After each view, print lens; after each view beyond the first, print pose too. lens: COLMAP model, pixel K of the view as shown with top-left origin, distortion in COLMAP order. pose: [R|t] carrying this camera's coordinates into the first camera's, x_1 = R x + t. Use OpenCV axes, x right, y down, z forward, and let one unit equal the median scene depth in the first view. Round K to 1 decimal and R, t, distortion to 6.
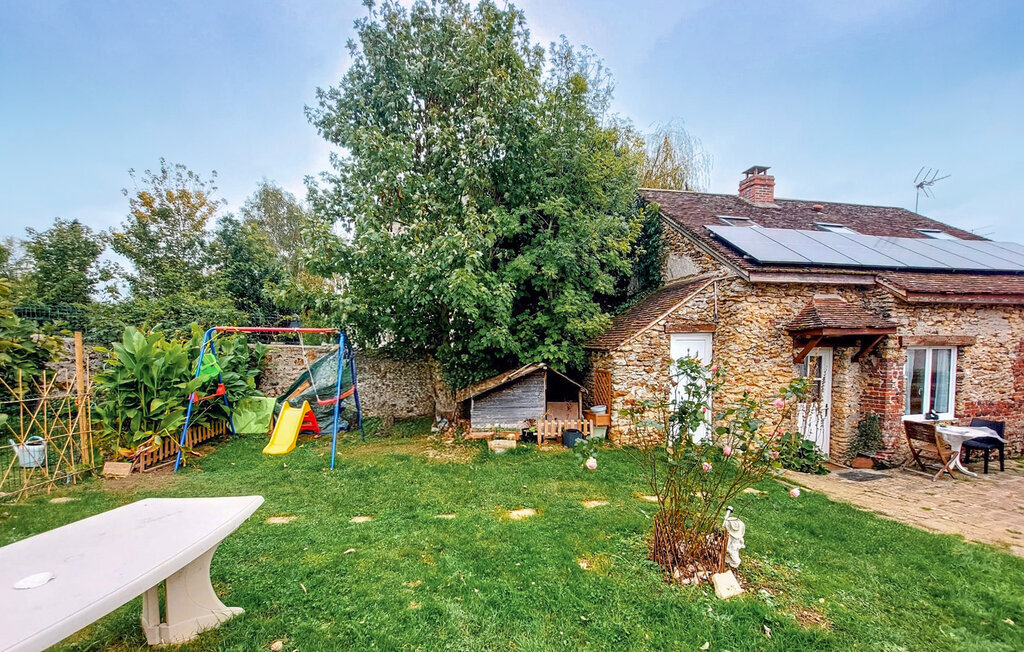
lens RADIAL K [[443.1, 0, 521.3], [0, 443.1, 368.9], [0, 0, 1]] dist [-0.003751, -0.001687]
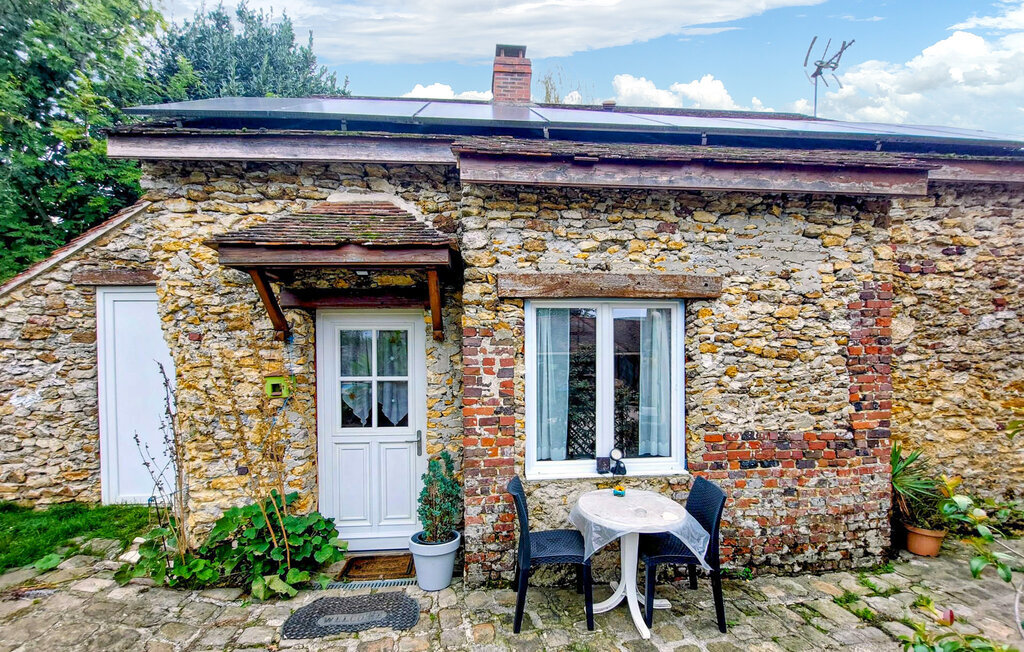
lens RADIAL K [[443.1, 0, 490.3], [0, 443.1, 362.4], [0, 0, 1]] dist [-0.003751, -0.001687]
pose [[0.991094, 0.000599, -0.133163, 0.871454], [-0.005740, 0.999252, -0.038233, 0.025109], [0.133040, 0.038657, 0.990356, 0.557040]]
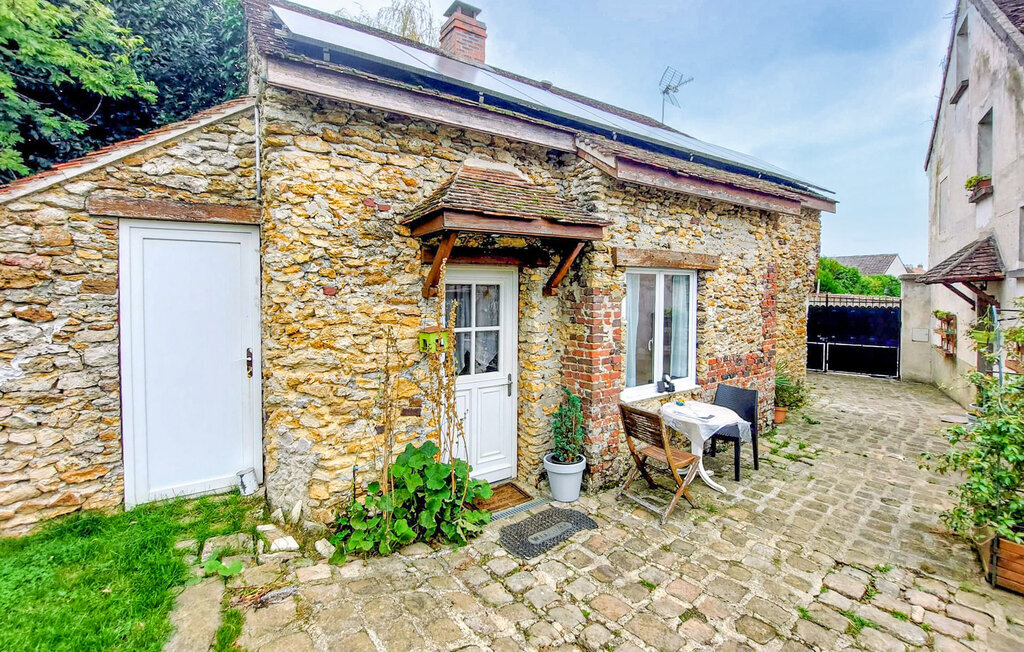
lens RADIAL K [[443.1, 0, 525.8], [0, 443.1, 301.6], [0, 0, 1]] dist [-0.003751, -0.001687]
pose [[0.924759, -0.000176, 0.380553, 0.524747], [0.010064, 0.999661, -0.023994, 0.004870], [-0.380420, 0.026019, 0.924448, 0.511556]]
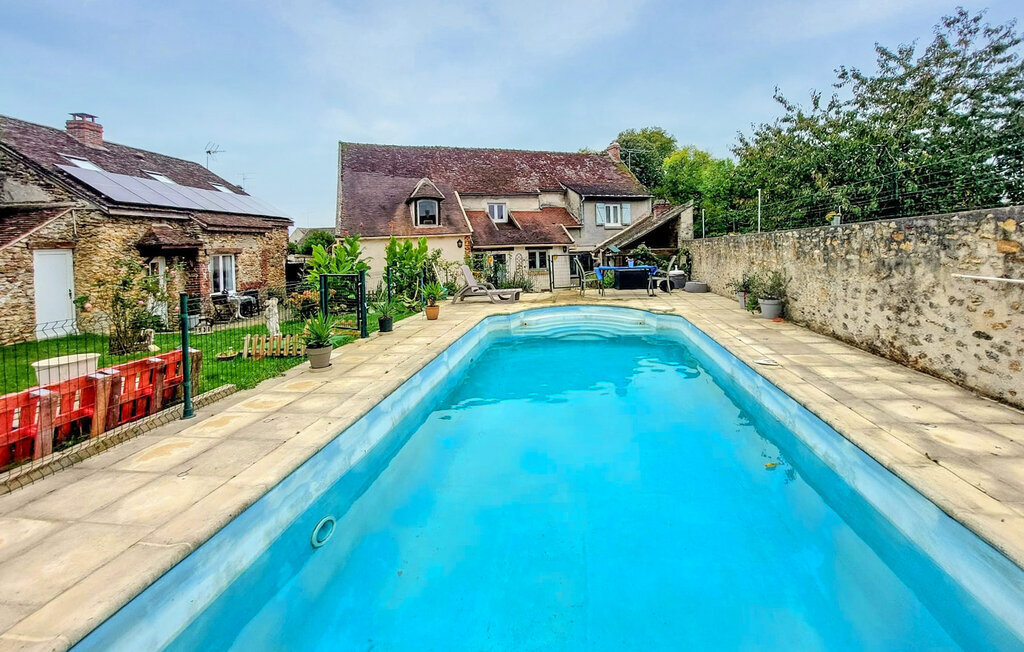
lens RADIAL K [[443.1, 0, 518.5], [0, 443.1, 248.4], [0, 0, 1]] dist [-0.003751, -0.001687]
pose [[0.239426, -0.011565, 0.970846, -0.534446], [0.091308, 0.995766, -0.010656, 0.054225], [-0.966612, 0.091198, 0.239468, -0.607758]]
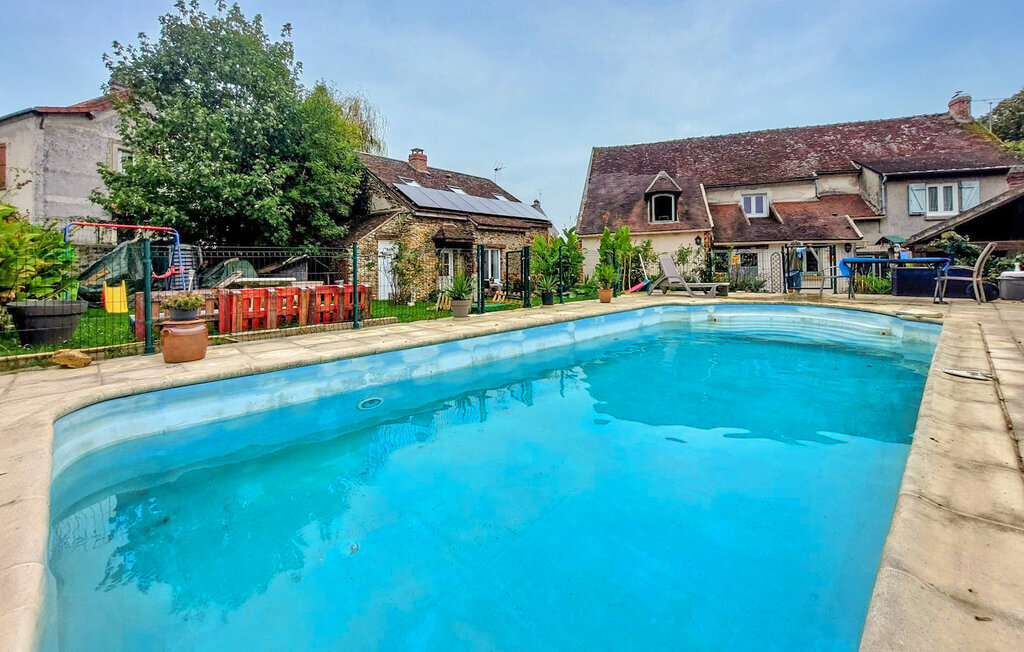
lens RADIAL K [[443.1, 0, 496.0], [0, 443.1, 267.9], [0, 0, 1]] dist [-0.003751, -0.001687]
pose [[0.798070, -0.007246, 0.602521, -0.403098], [0.038792, 0.998471, -0.039375, 0.135919], [-0.601315, 0.054797, 0.797131, -0.804945]]
